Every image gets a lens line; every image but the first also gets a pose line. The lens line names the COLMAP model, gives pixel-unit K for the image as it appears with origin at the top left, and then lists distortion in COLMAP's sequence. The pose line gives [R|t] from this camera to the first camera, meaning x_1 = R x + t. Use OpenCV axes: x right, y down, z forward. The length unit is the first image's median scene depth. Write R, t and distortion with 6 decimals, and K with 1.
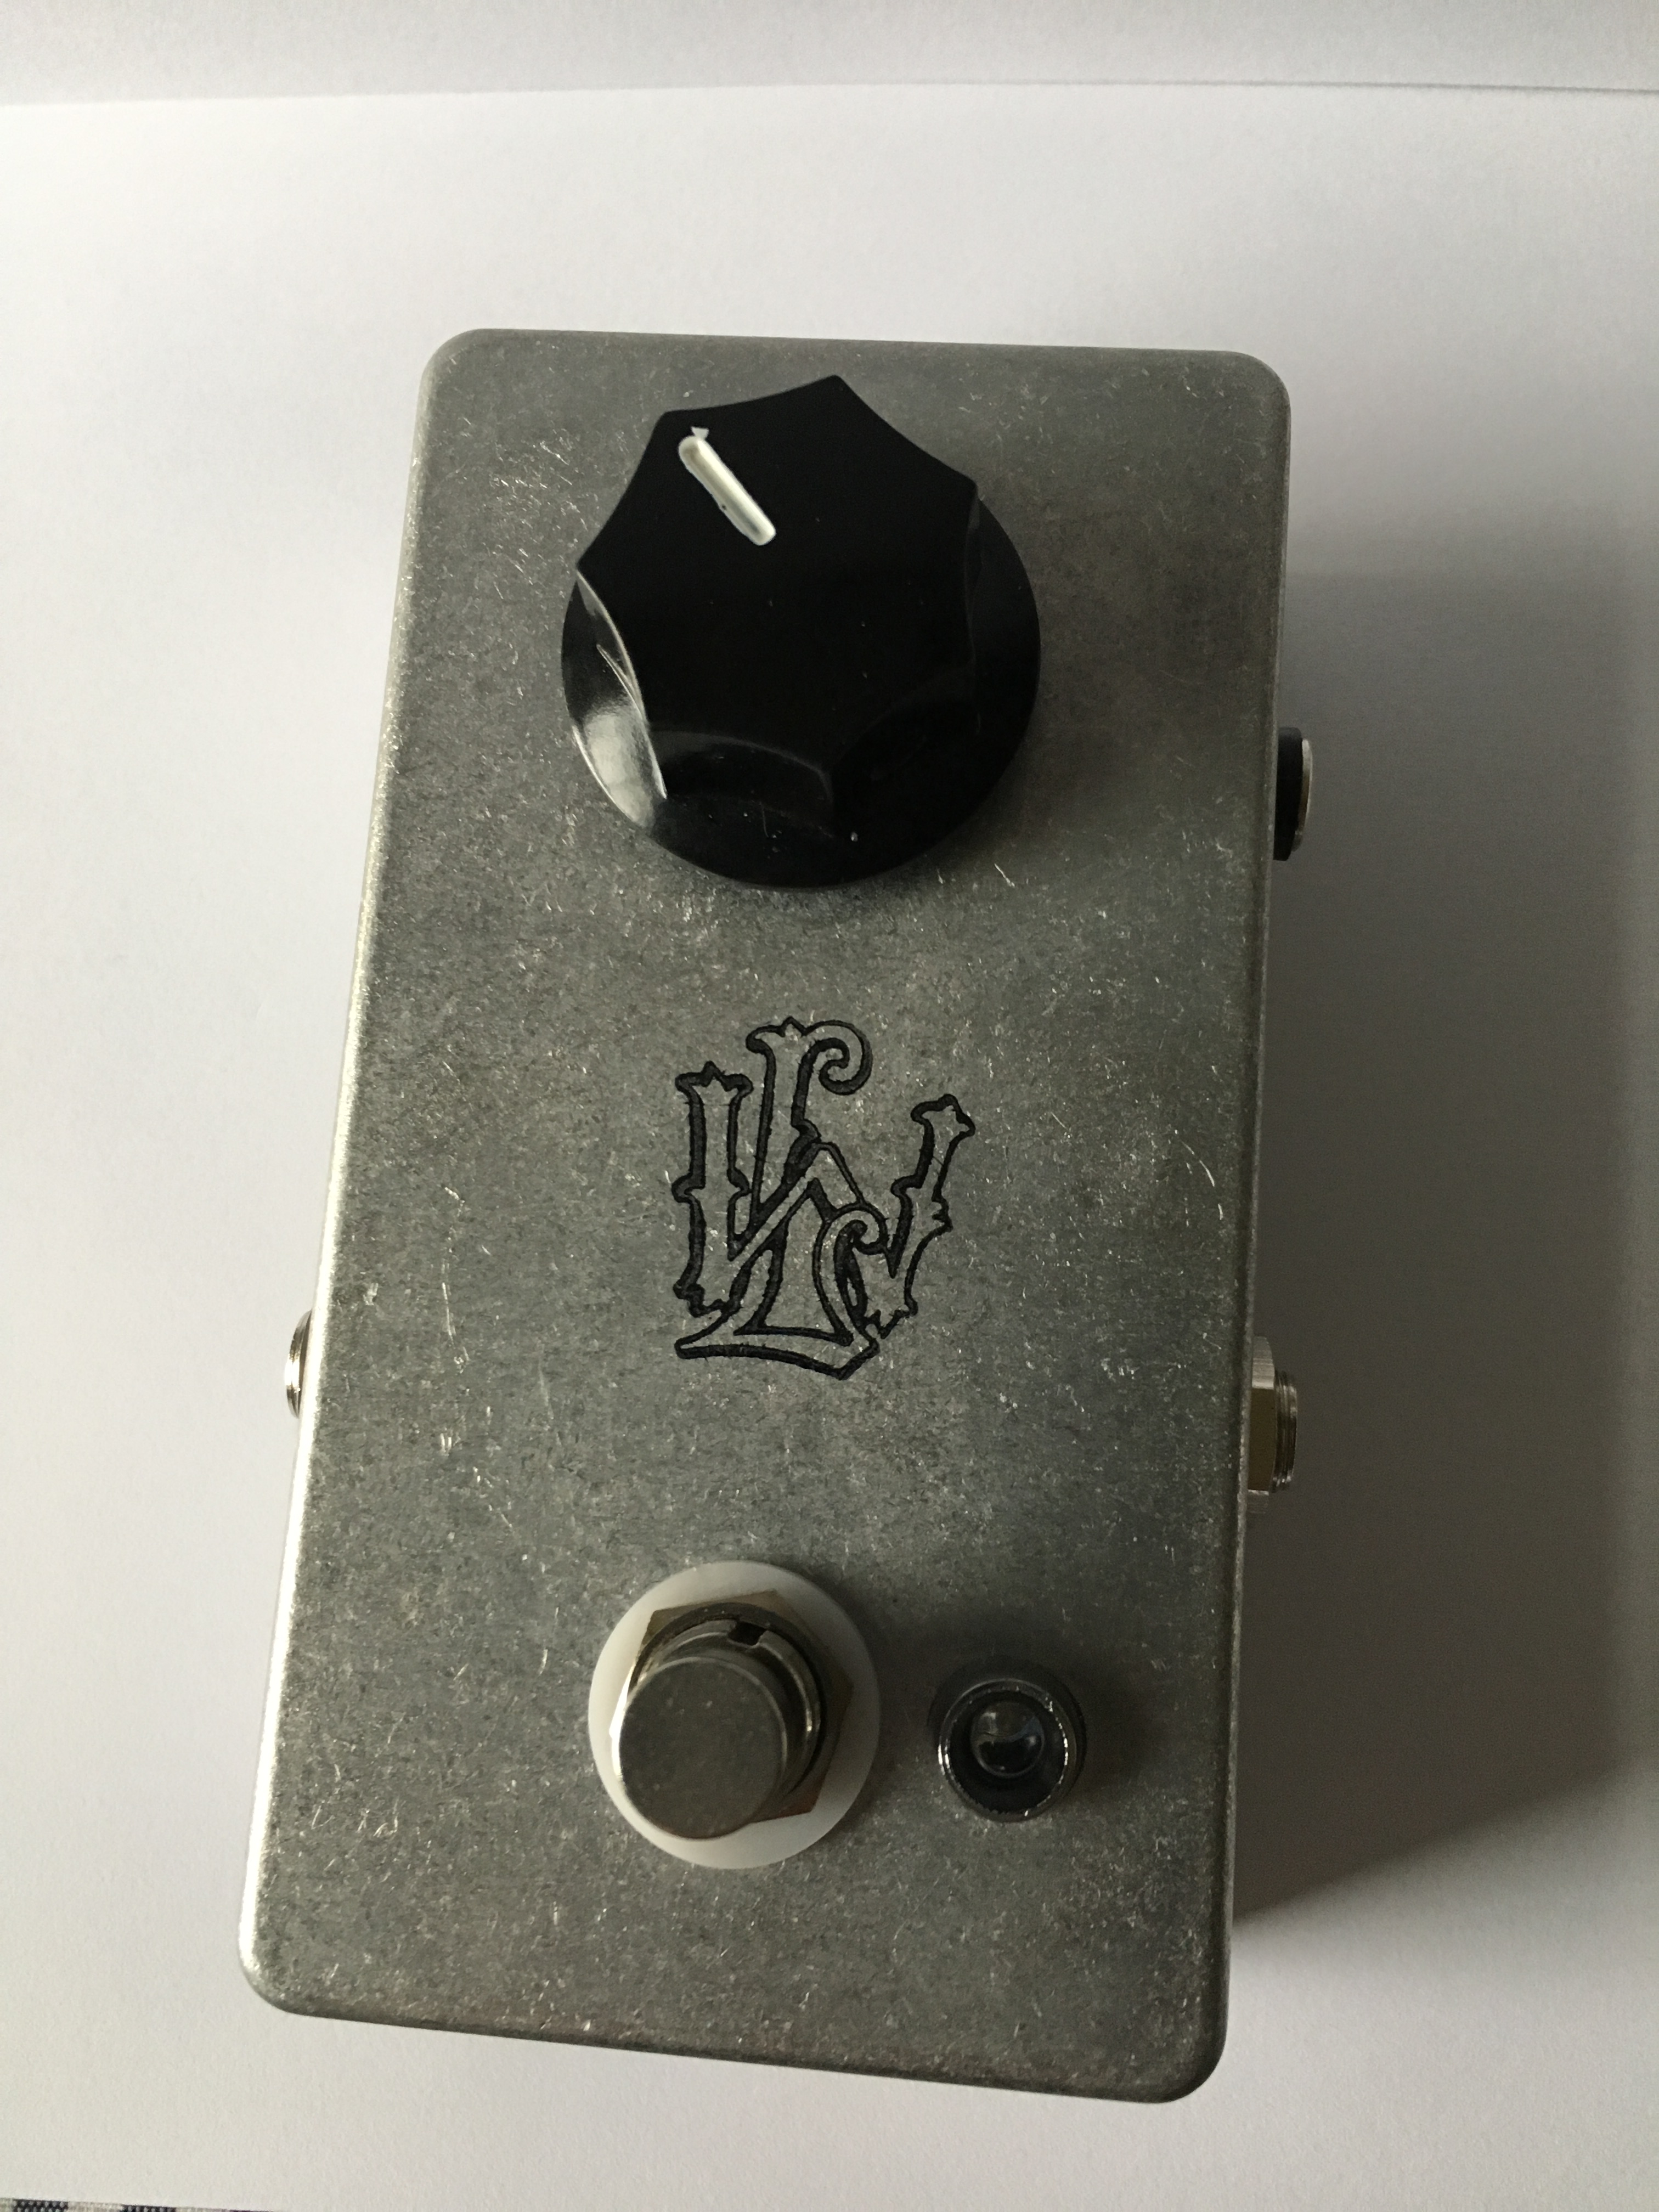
lens RADIAL K [[1948.6, 0, 824.3], [0, 1948.6, 1082.6], [0, 0, 1]] dist [0.056539, -0.077900]
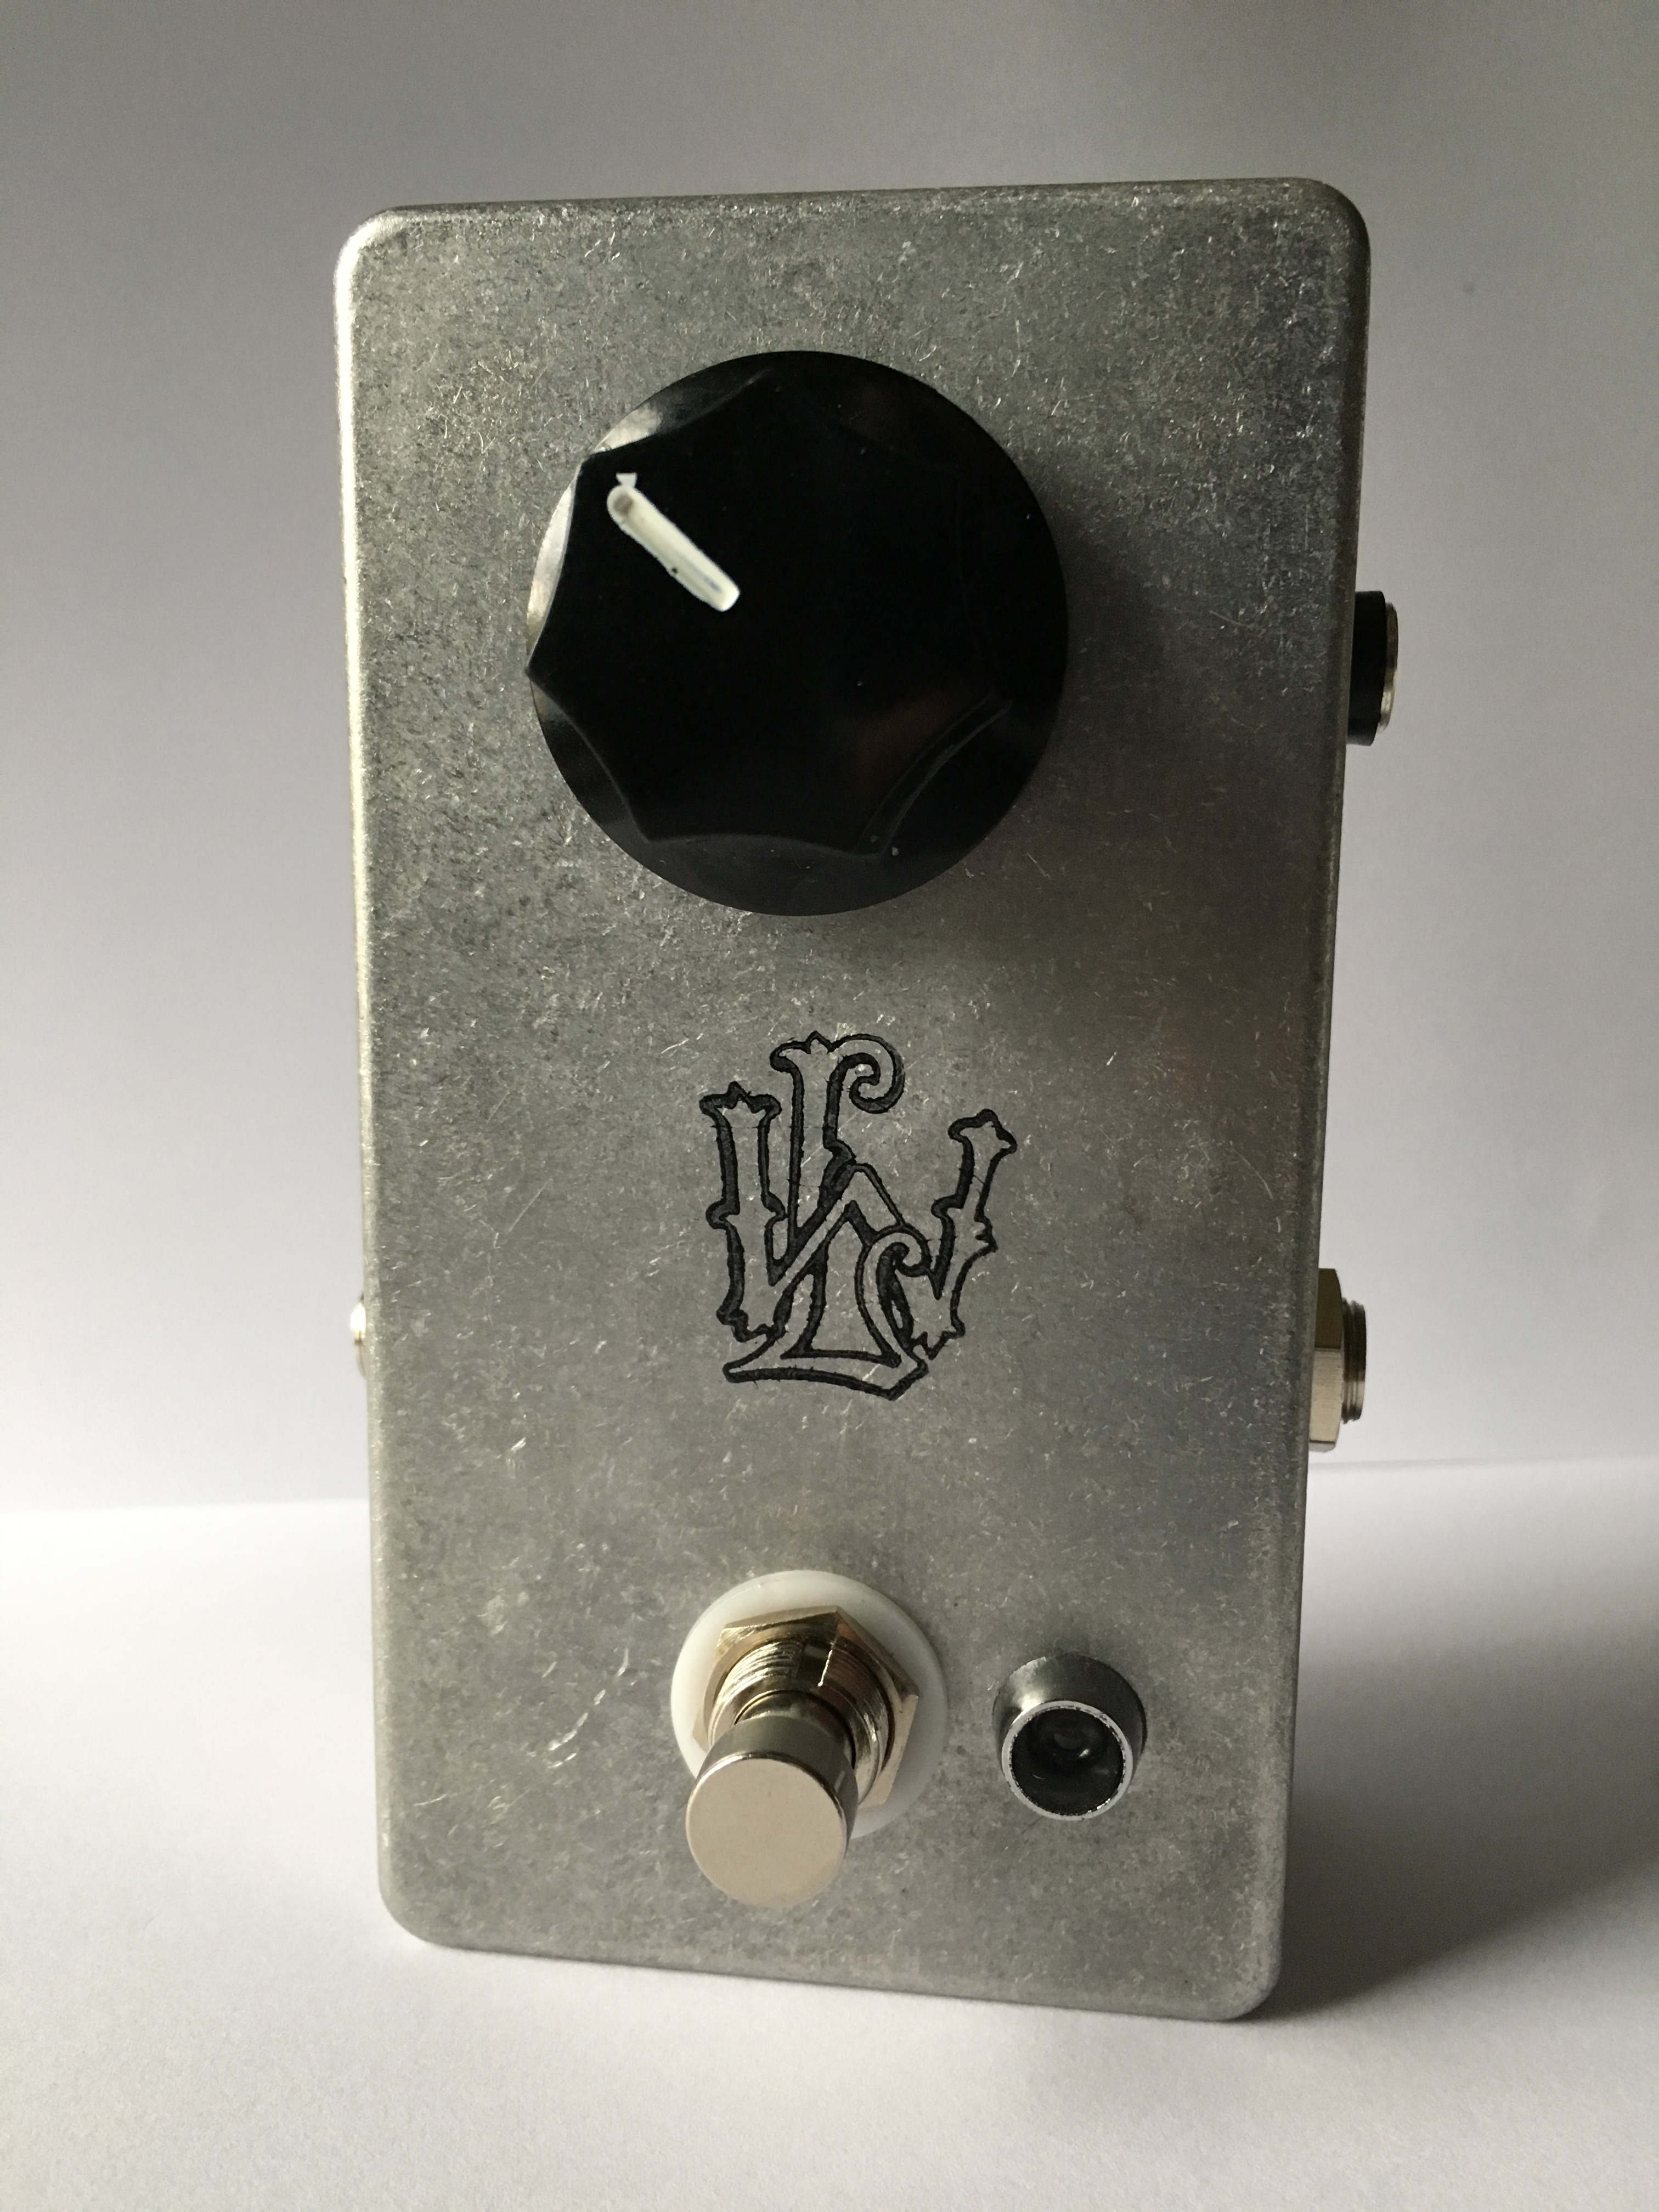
lens RADIAL K [[1948.6, 0, 850.9], [0, 1948.6, 1117.5], [0, 0, 1]] dist [0.056539, -0.077900]
pose [[0.995166, -0.050425, -0.084276, 0.077806], [0.074800, 0.945235, 0.317703, -0.295835], [0.063640, -0.322471, 0.944438, 0.106905]]
